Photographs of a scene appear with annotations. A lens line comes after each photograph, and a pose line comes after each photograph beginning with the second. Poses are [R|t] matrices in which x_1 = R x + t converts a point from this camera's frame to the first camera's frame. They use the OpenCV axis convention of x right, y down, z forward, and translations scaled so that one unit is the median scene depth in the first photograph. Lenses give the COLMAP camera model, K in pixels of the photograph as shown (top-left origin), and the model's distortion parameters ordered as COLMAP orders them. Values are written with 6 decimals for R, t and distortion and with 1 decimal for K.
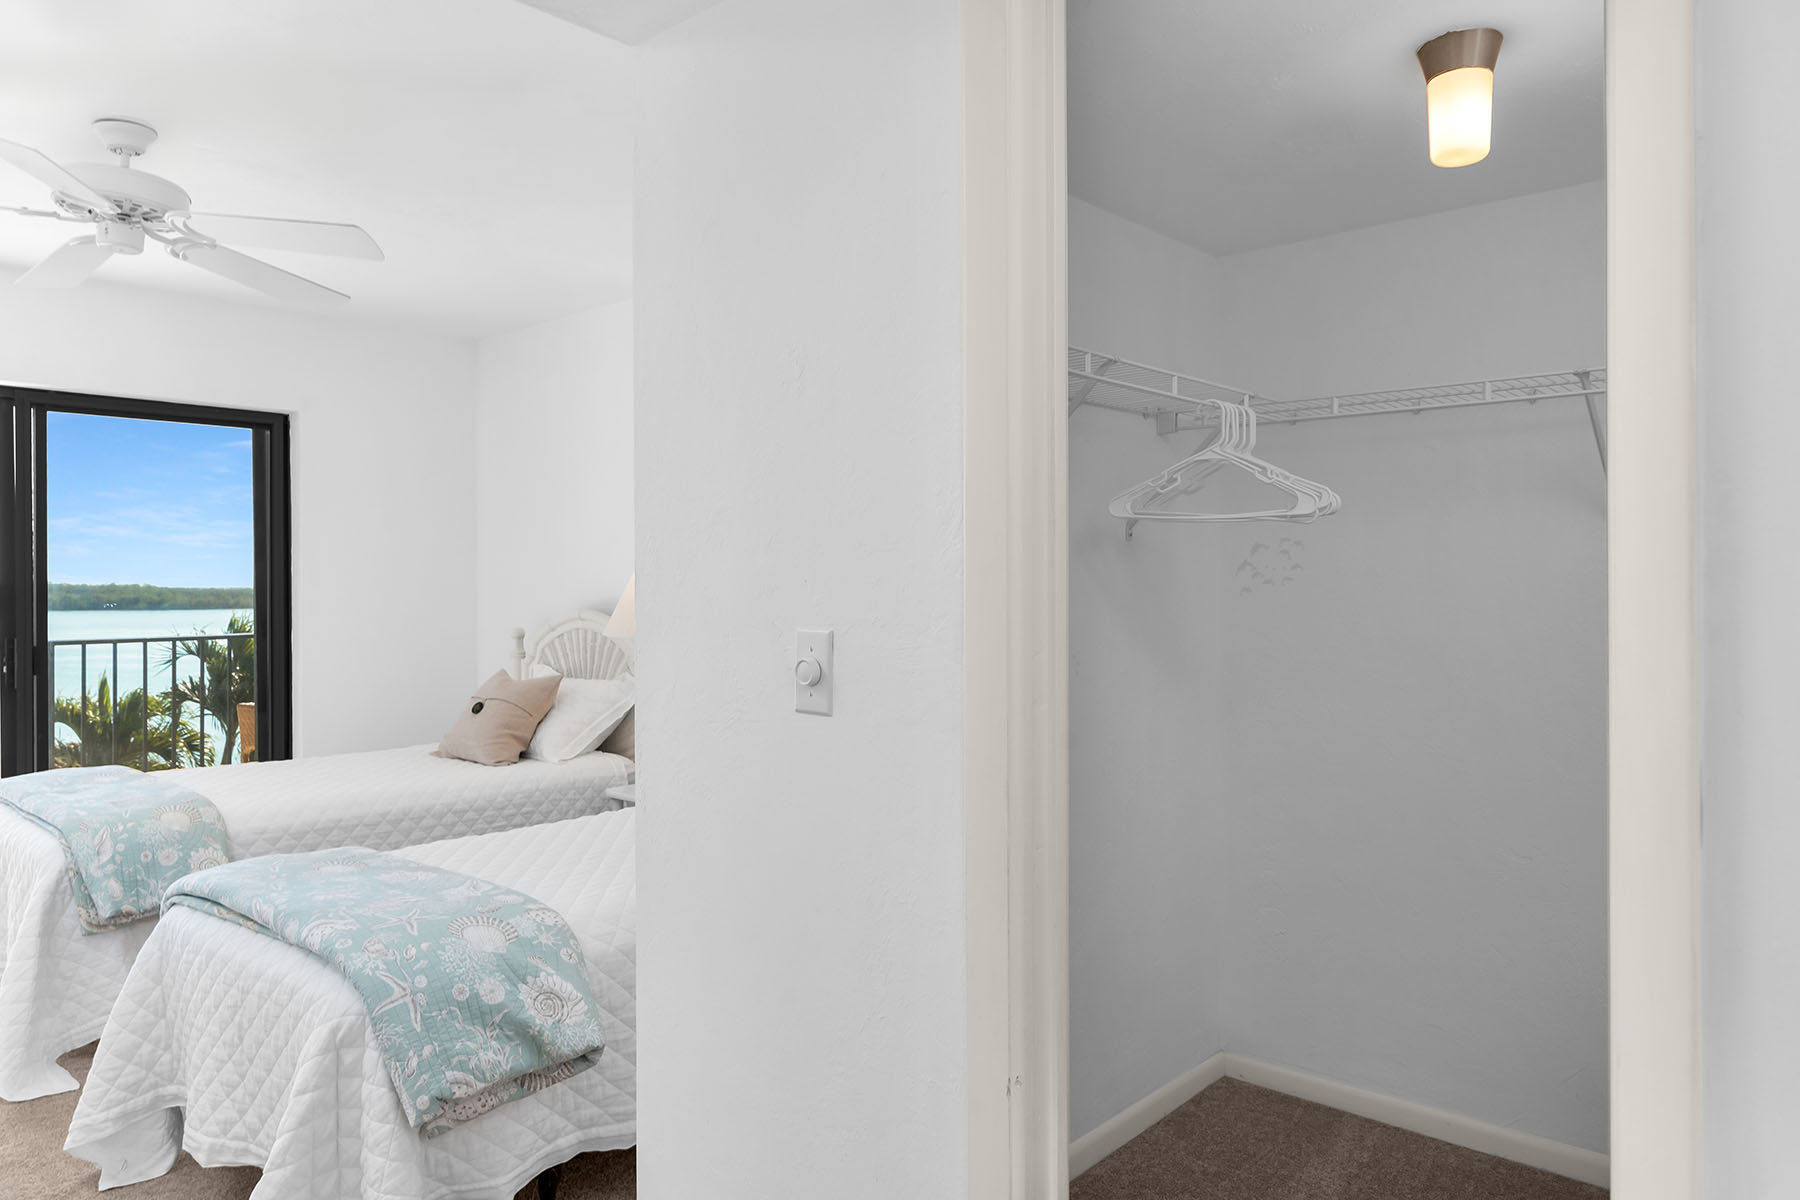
lens RADIAL K [[1175.5, 0, 890.1], [0, 1175.5, 582.5], [0, 0, 1]] dist [-0.003575, 0.000538]
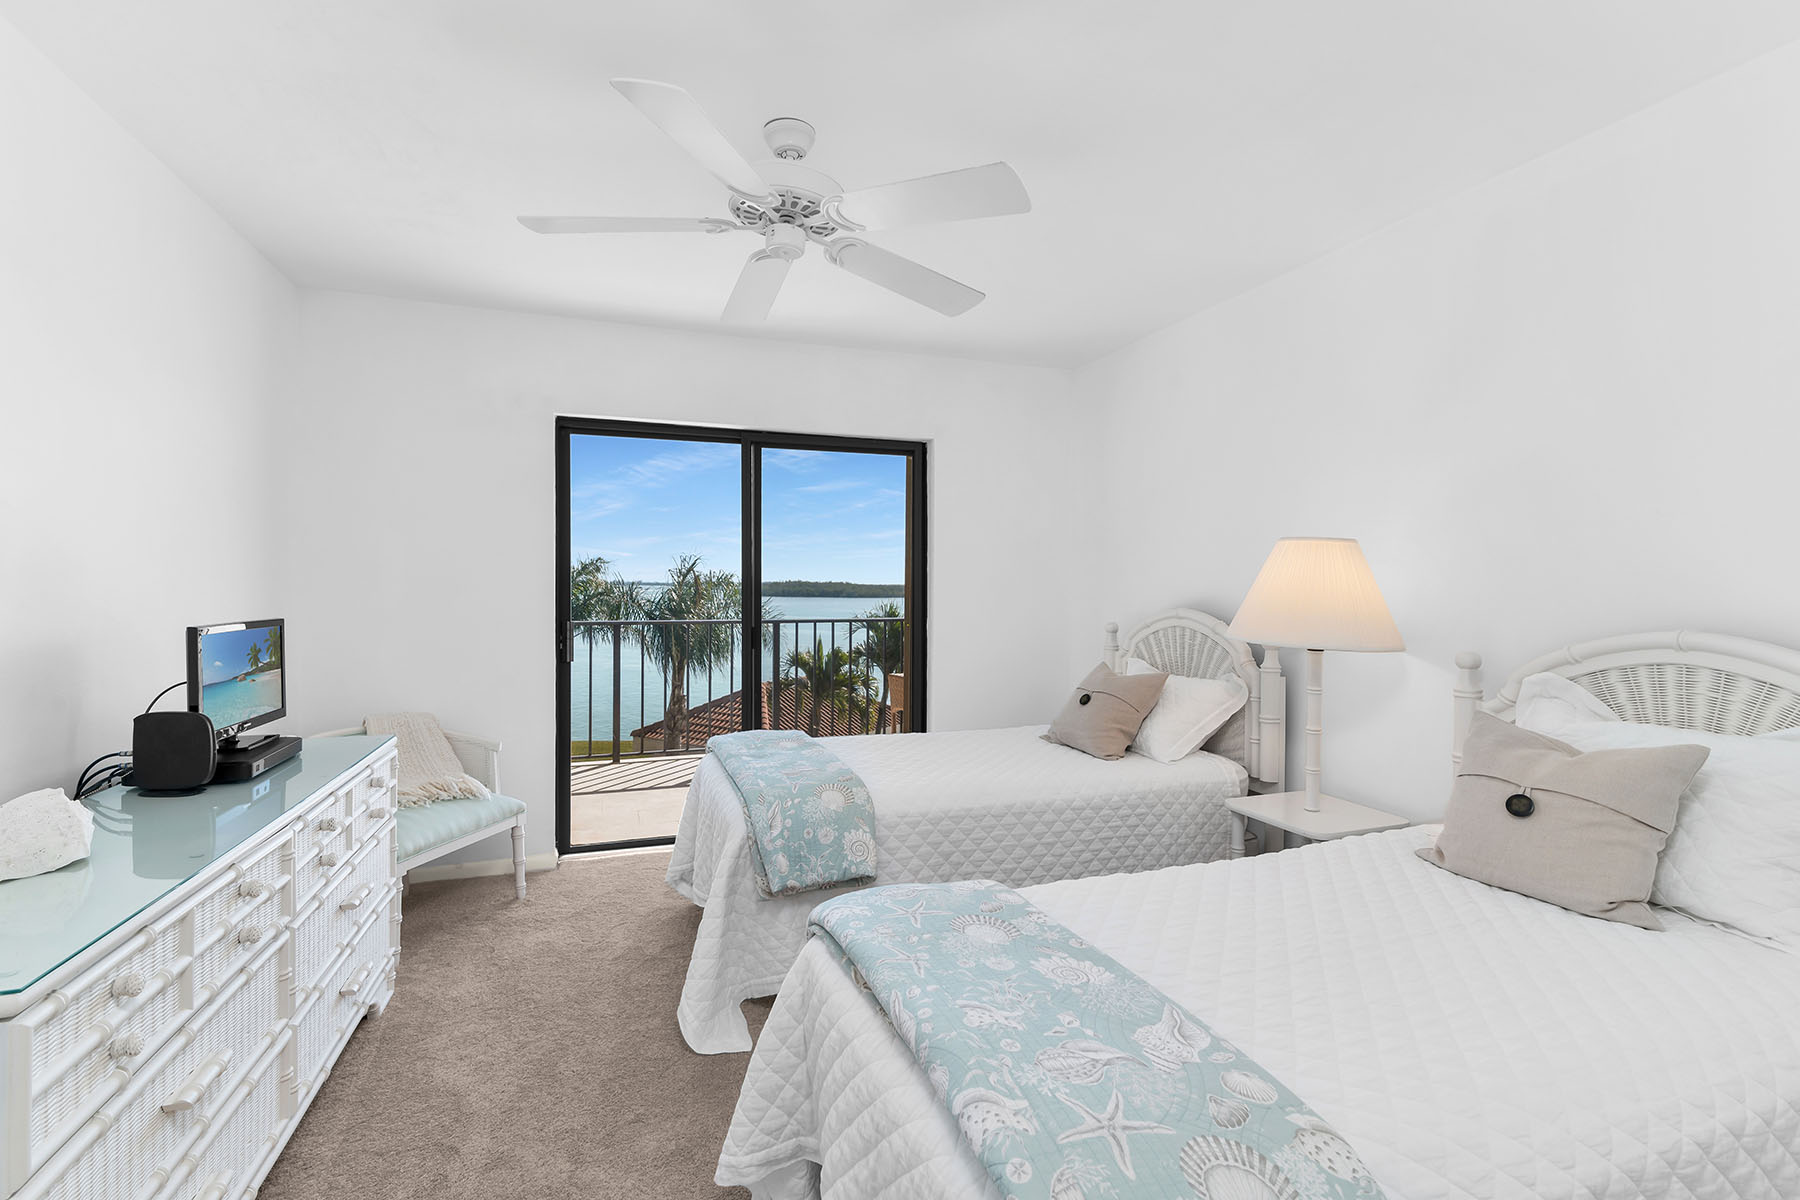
lens RADIAL K [[815.2, 0, 893.1], [0, 815.2, 589.8], [0, 0, 1]] dist [0.014175, -0.000224]
pose [[0.874049, 0.010881, -0.485715, -0.197463], [-0.006765, 0.999925, 0.010226, 0.002228], [0.485790, -0.005652, 0.874057, 0.370368]]
